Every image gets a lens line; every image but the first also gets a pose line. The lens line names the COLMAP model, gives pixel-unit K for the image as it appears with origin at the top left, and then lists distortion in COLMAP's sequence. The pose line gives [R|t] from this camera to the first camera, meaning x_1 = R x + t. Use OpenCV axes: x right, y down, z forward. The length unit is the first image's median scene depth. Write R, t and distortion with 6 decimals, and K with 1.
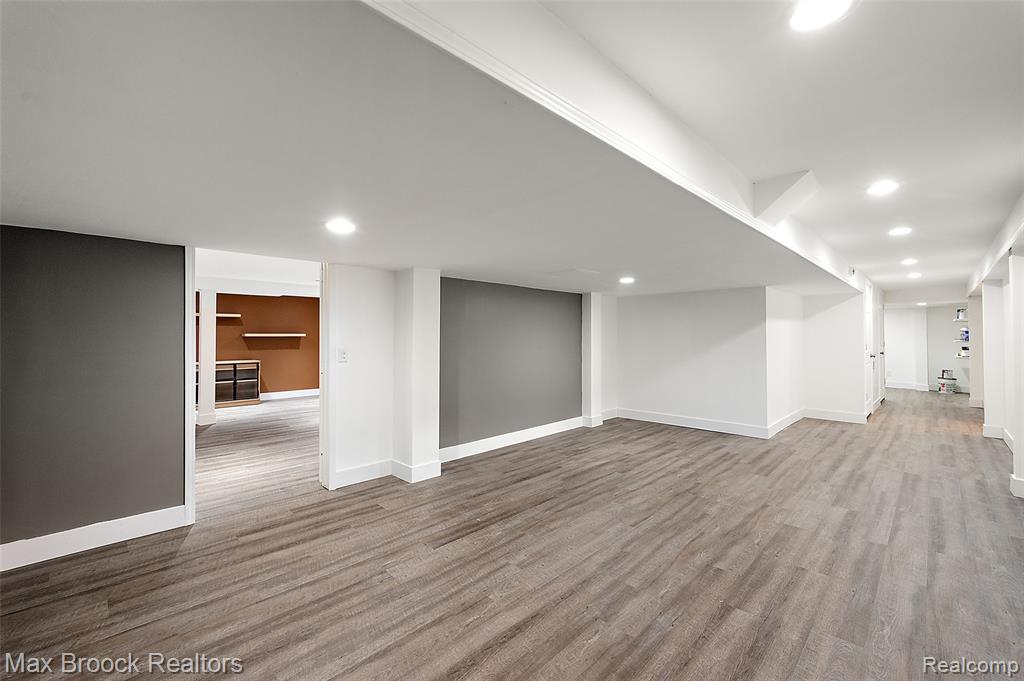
lens RADIAL K [[434.4, 0, 516.4], [0, 434.4, 334.2], [0, 0, 1]] dist [-0.015656, 0.000081]
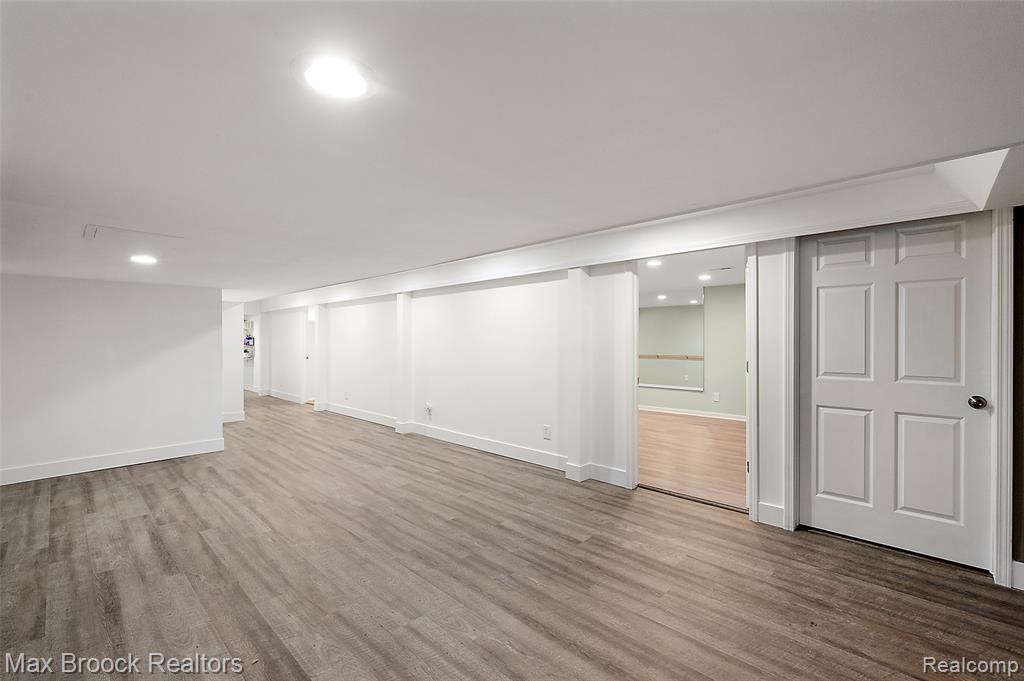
lens RADIAL K [[434.4, 0, 516.3], [0, 434.4, 341.0], [0, 0, 1]] dist [-0.015656, 0.000081]
pose [[-0.021181, -0.005115, 0.999763, -0.714846], [0.004384, 0.999977, 0.005209, 0.000772], [-0.999766, 0.004494, -0.021158, 0.711642]]
